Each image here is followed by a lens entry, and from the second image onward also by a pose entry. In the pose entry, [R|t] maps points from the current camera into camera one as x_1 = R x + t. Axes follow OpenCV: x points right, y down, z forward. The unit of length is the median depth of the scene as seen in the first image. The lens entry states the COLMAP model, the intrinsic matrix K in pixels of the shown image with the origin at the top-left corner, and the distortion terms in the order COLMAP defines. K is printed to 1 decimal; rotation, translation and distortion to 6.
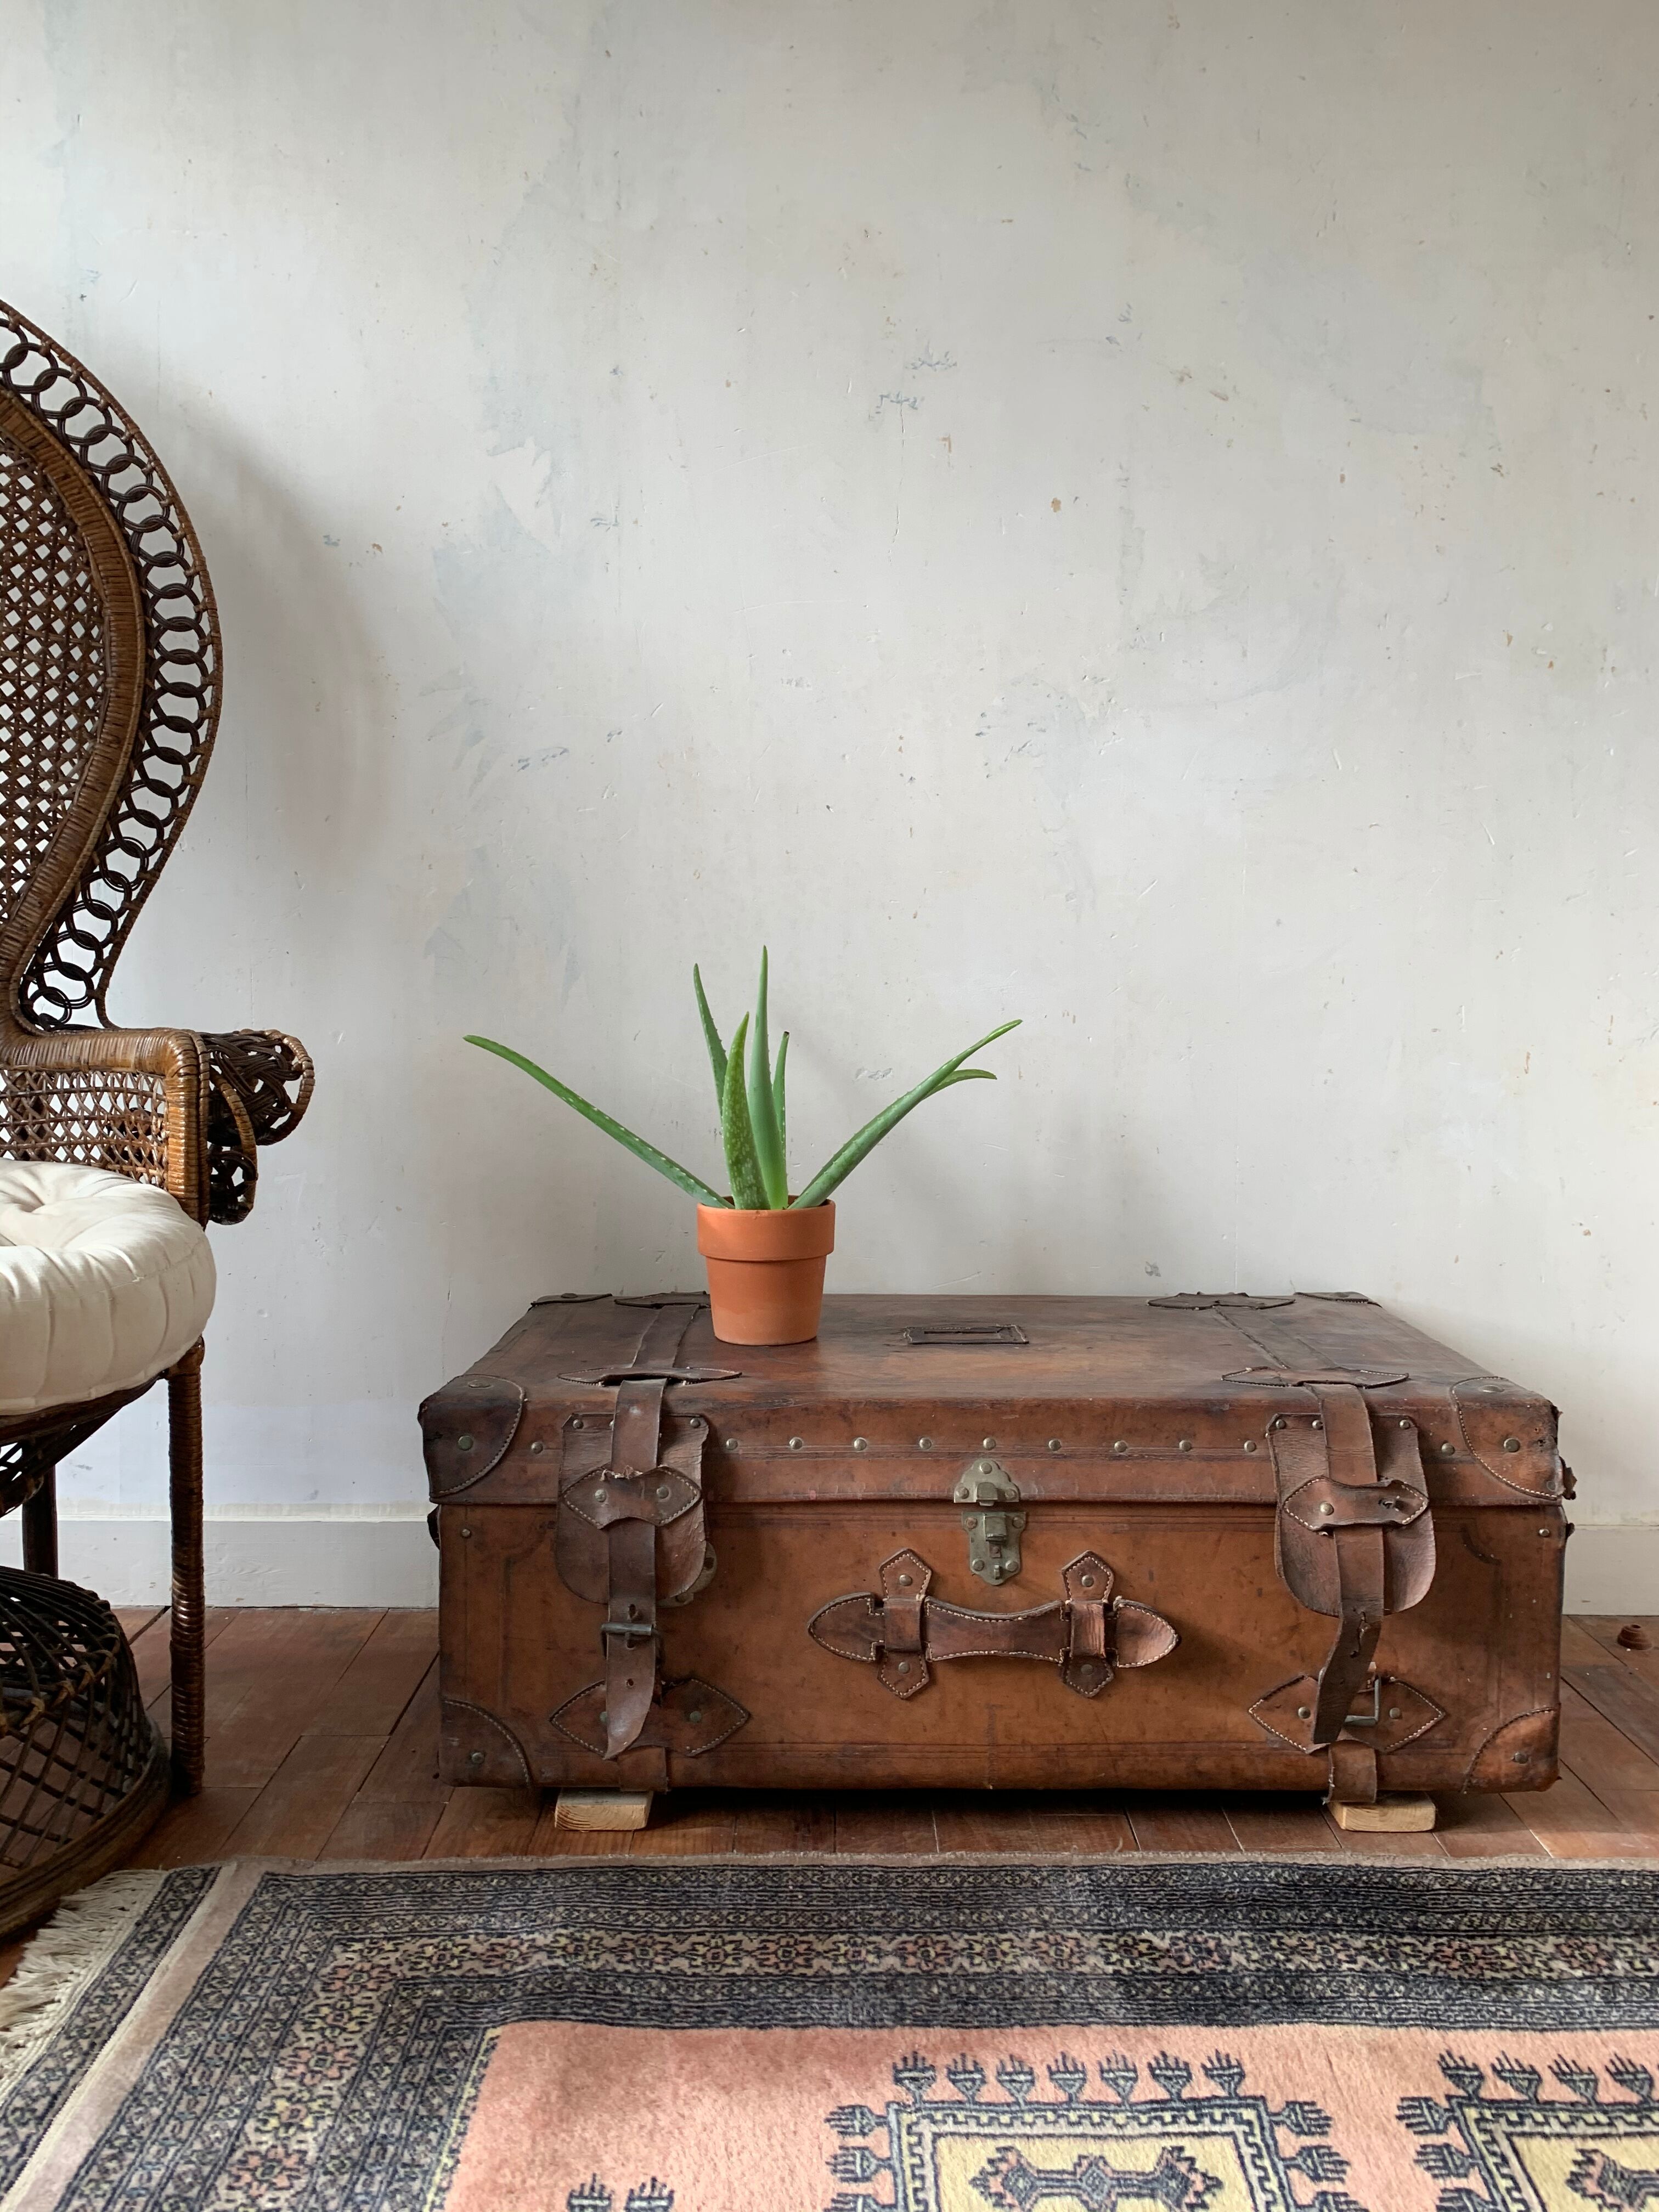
lens RADIAL K [[1682.6, 0, 836.0], [0, 1682.6, 1087.0], [0, 0, 1]] dist [0.011609, -0.015209]
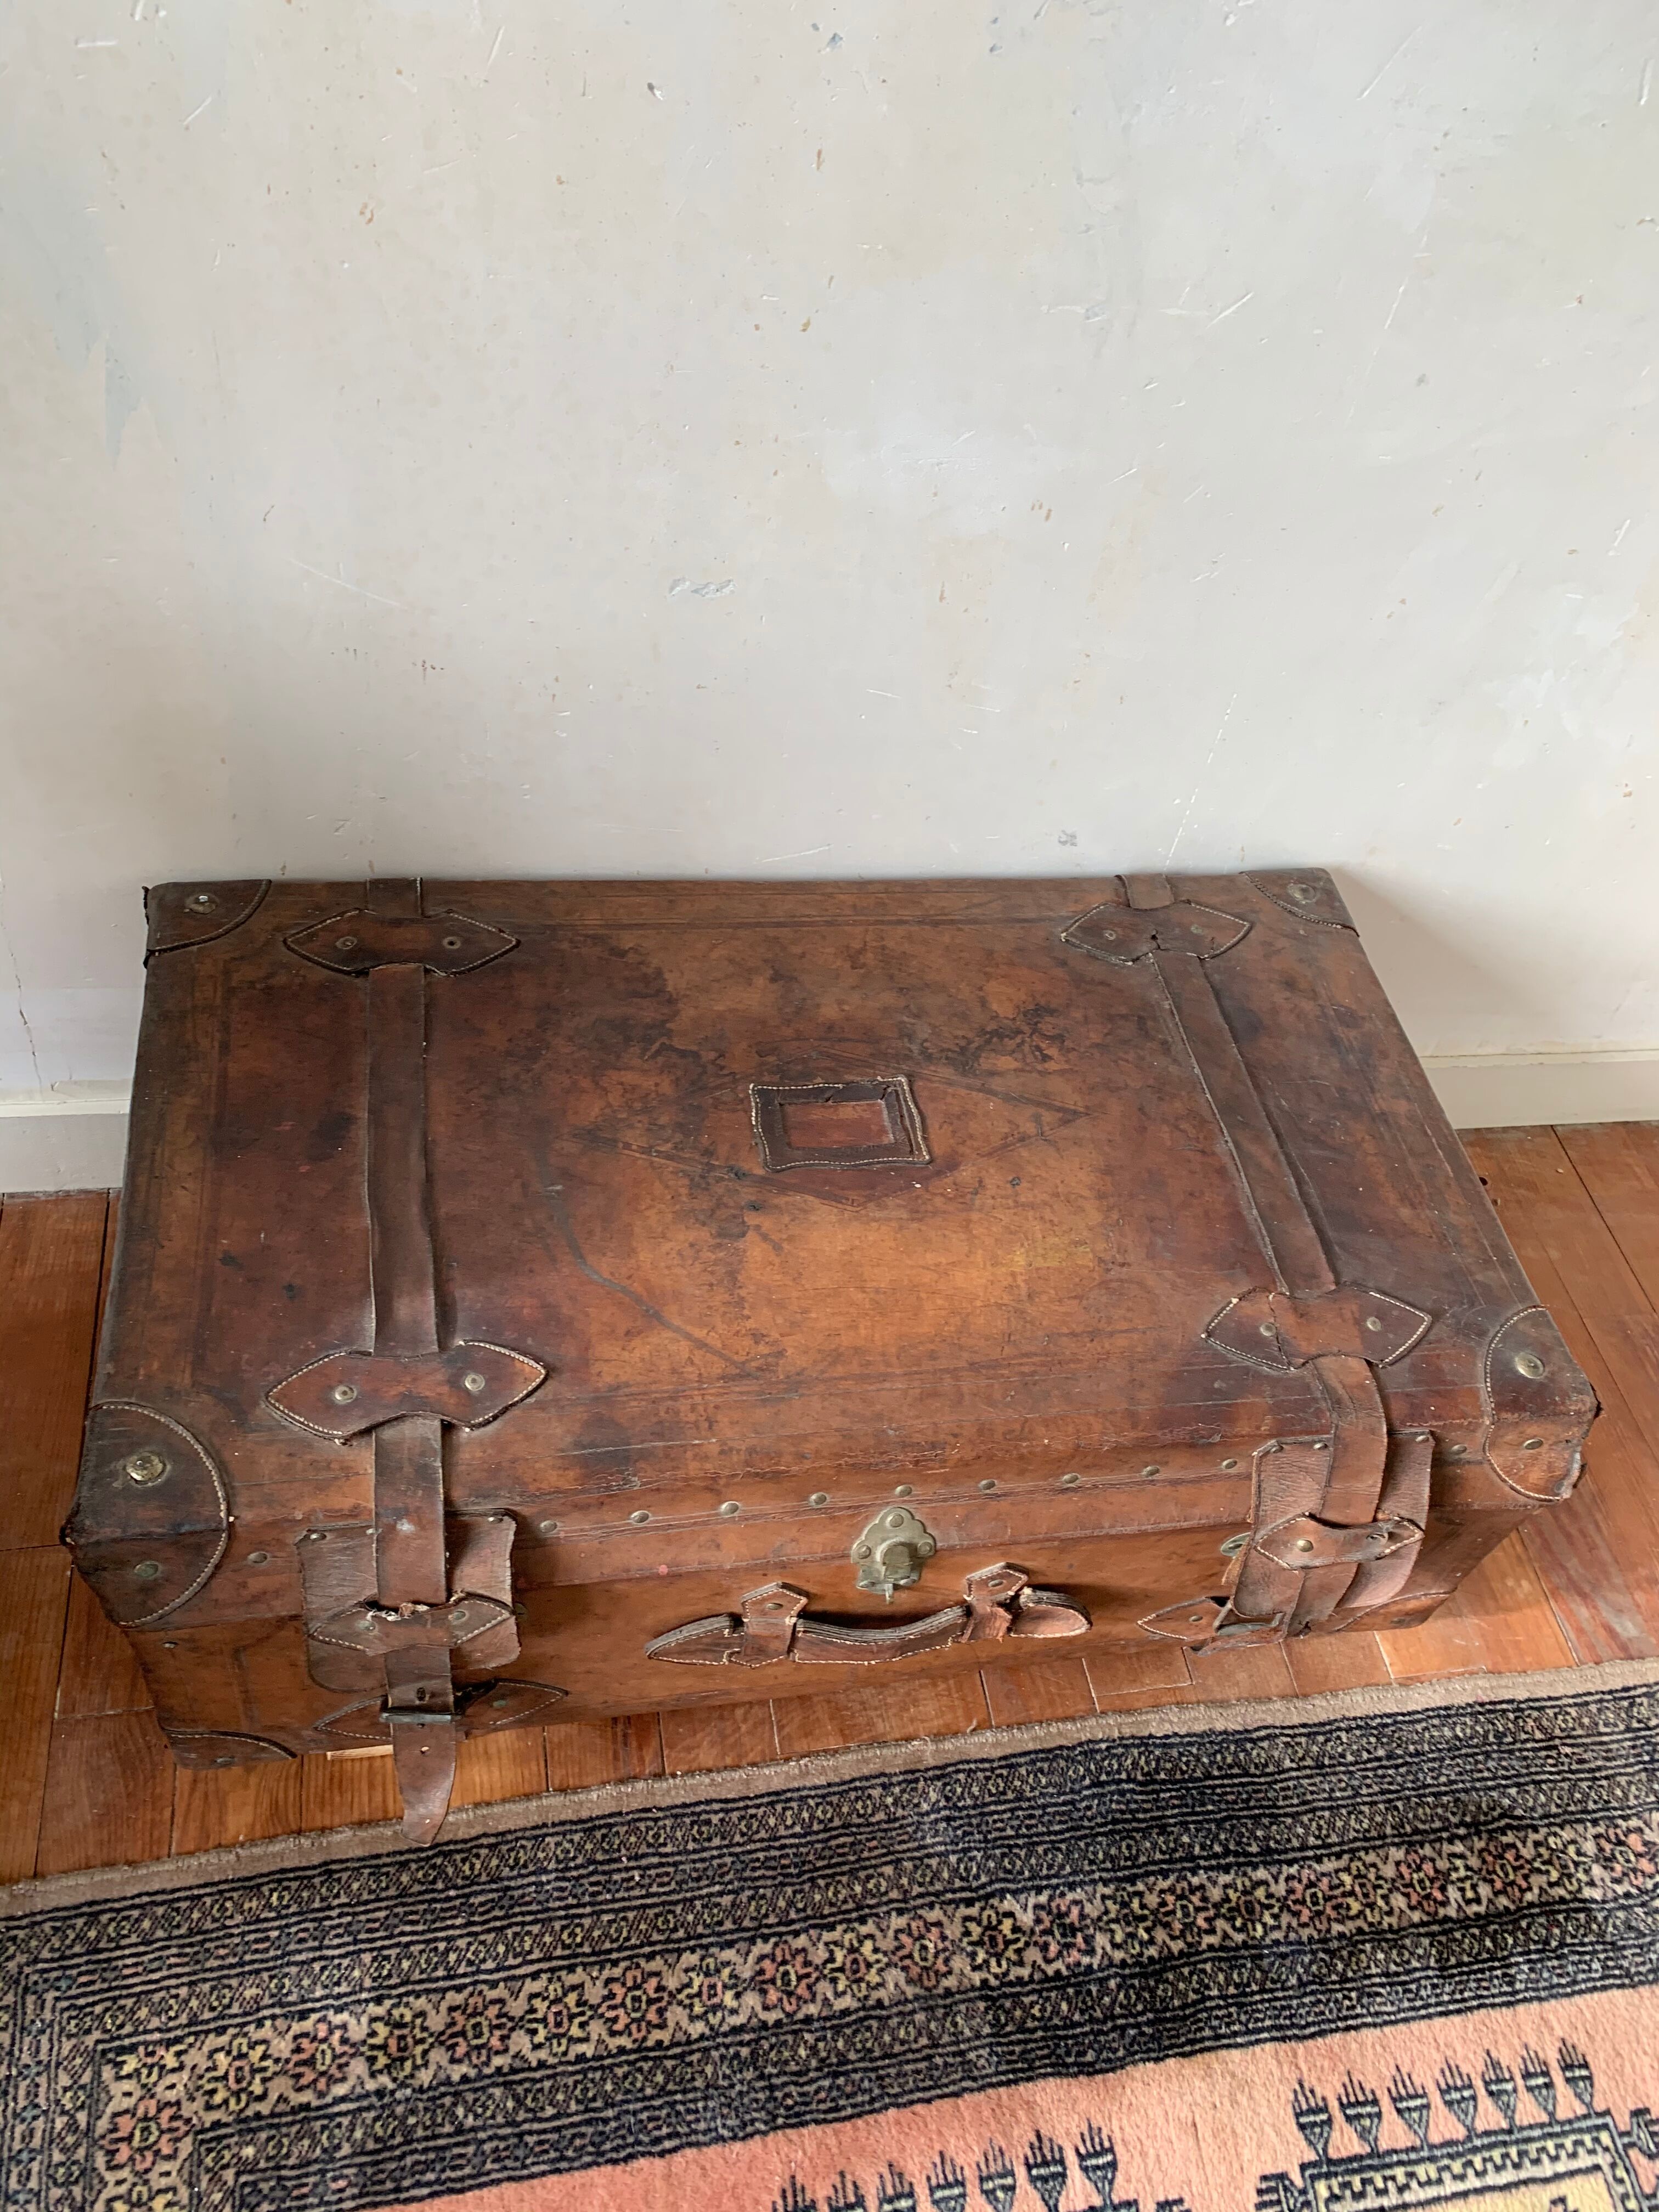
lens RADIAL K [[1682.6, 0, 836.0], [0, 1682.6, 1087.0], [0, 0, 1]] dist [0.011609, -0.015209]
pose [[0.974579, -0.039126, 0.220600, -0.103220], [-0.135391, 0.681657, 0.719036, -0.482141], [-0.178507, -0.730625, 0.659032, 0.723194]]
